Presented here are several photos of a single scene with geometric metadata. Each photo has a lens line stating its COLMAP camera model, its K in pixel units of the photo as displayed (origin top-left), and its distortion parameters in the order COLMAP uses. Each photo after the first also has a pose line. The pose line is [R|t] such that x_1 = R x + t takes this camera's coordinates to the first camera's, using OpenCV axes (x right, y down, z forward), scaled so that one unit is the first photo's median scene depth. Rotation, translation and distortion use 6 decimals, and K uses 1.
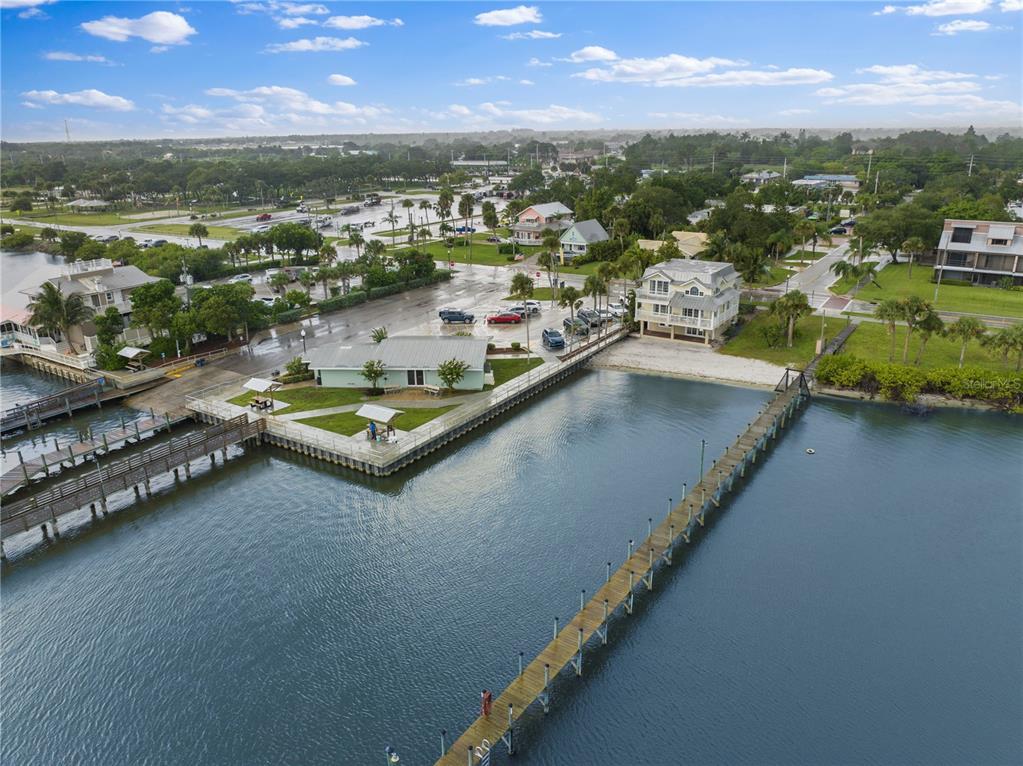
lens RADIAL K [[722.8, 0, 511.5], [0, 722.8, 383.0], [0, 0, 1]] dist [-0.027650, -0.005827]
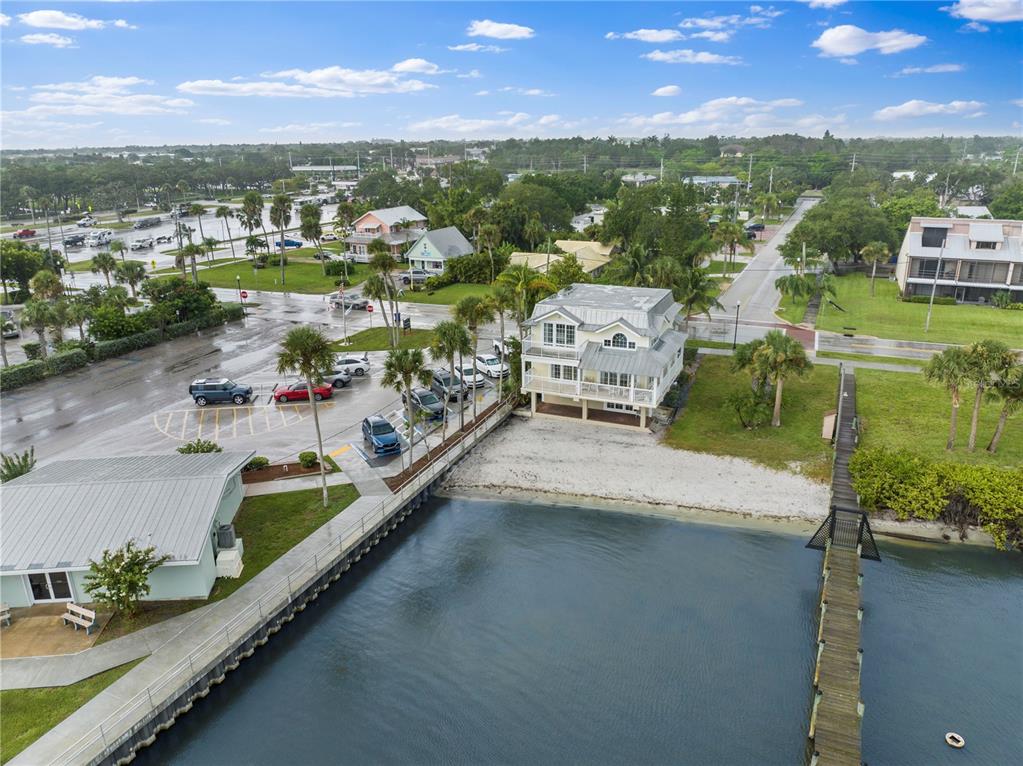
lens RADIAL K [[722.8, 0, 511.5], [0, 722.8, 383.0], [0, 0, 1]] dist [-0.027650, -0.005827]
pose [[0.983725, -0.053032, 0.171676, 0.050386], [0.055633, 0.998397, -0.010374, -0.072379], [-0.170851, 0.019756, 0.985099, 0.343724]]
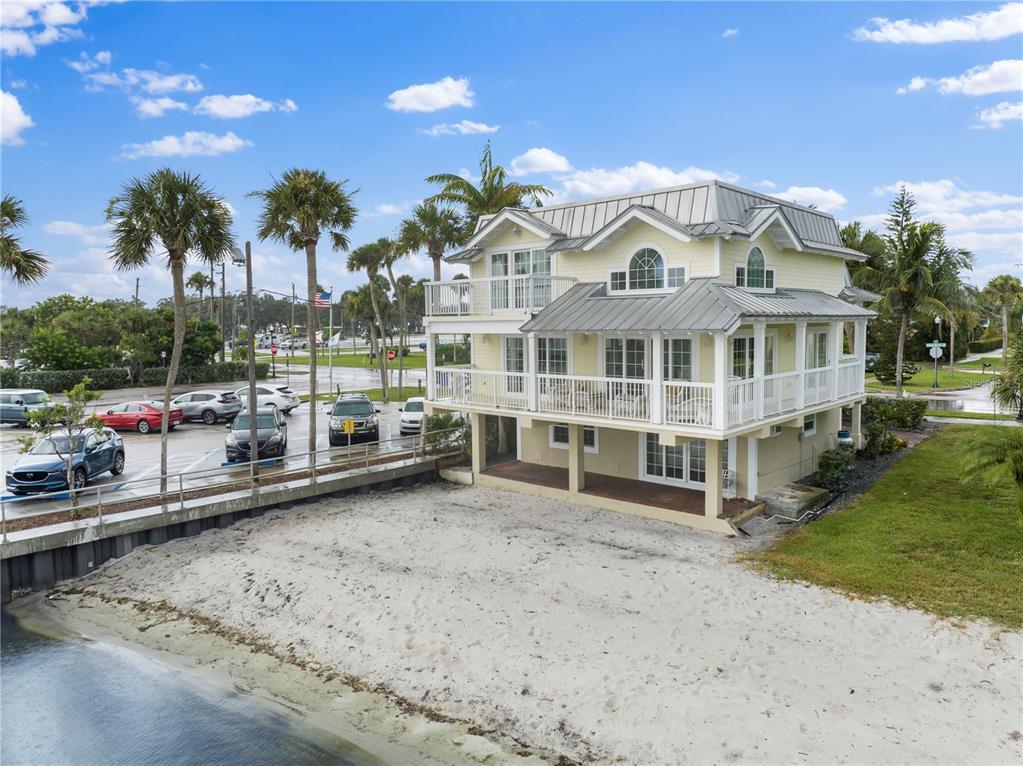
lens RADIAL K [[722.8, 0, 511.5], [0, 722.8, 383.0], [0, 0, 1]] dist [-0.027650, -0.005827]
pose [[0.987245, 0.018983, -0.158070, 0.195910], [-0.057593, 0.968206, -0.243434, -0.030191], [0.148423, 0.249433, 0.956950, 0.625324]]
